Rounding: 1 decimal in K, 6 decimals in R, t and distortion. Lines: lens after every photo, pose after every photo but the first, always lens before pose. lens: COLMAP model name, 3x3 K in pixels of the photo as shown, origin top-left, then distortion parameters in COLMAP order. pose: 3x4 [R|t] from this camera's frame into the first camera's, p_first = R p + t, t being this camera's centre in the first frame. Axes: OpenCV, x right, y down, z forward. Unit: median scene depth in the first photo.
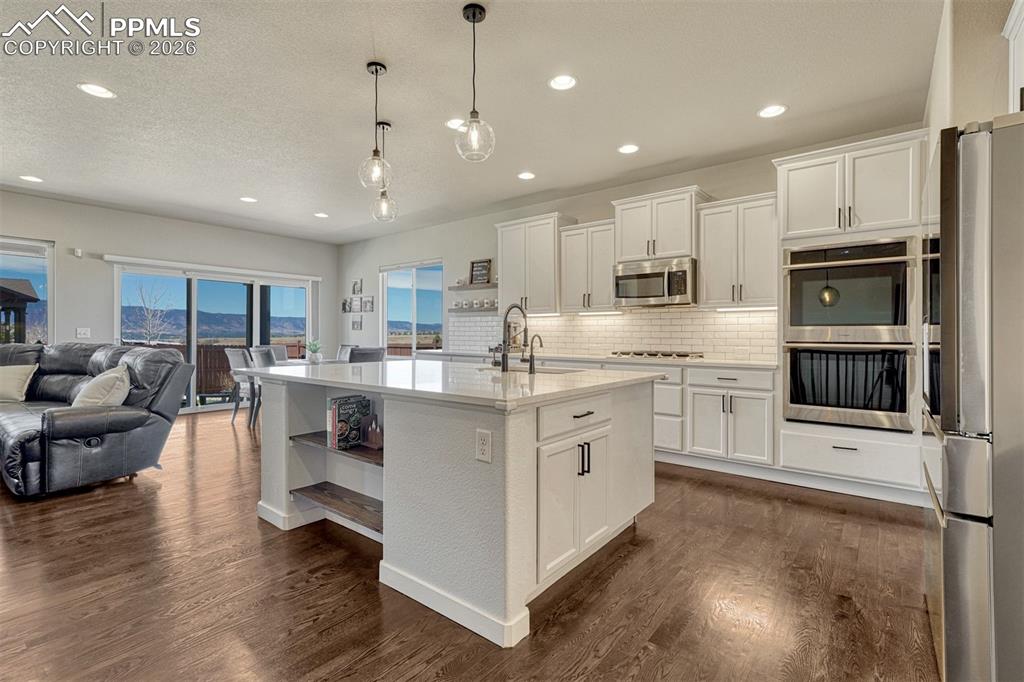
lens RADIAL K [[471.8, 0, 507.1], [0, 471.8, 335.2], [0, 0, 1]] dist [0.003072, 0.000140]
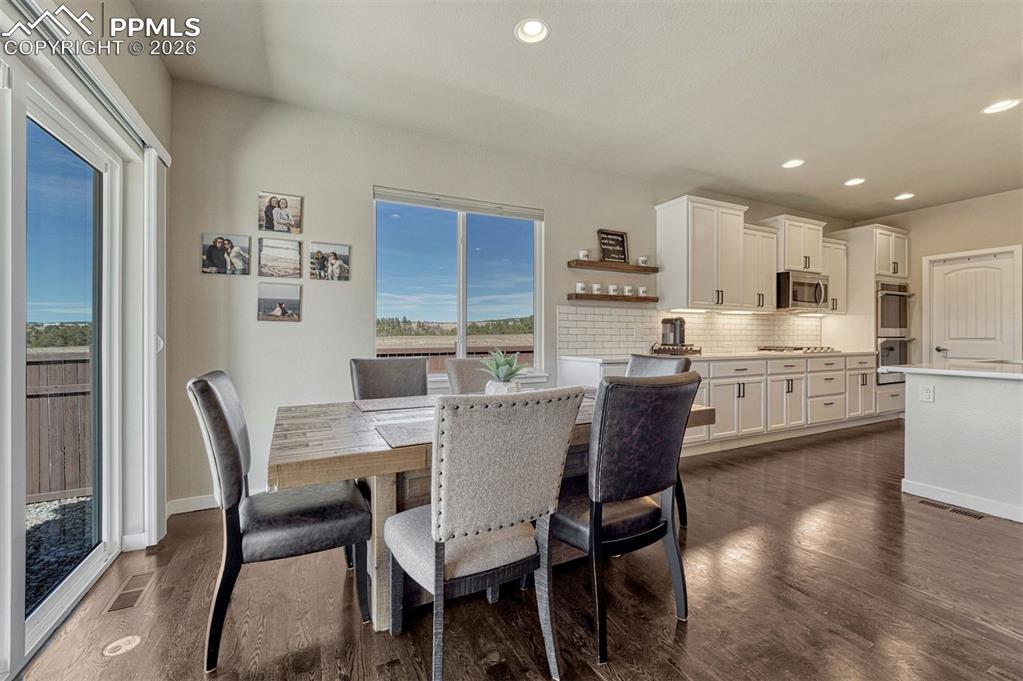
lens RADIAL K [[420.8, 0, 511.7], [0, 420.8, 336.0], [0, 0, 1]] dist [-0.003993, 0.000977]
pose [[0.427167, -0.007925, 0.904138, -0.699407], [0.000984, 0.999965, 0.008300, -0.001838], [-0.904172, -0.002656, 0.427160, 0.841550]]
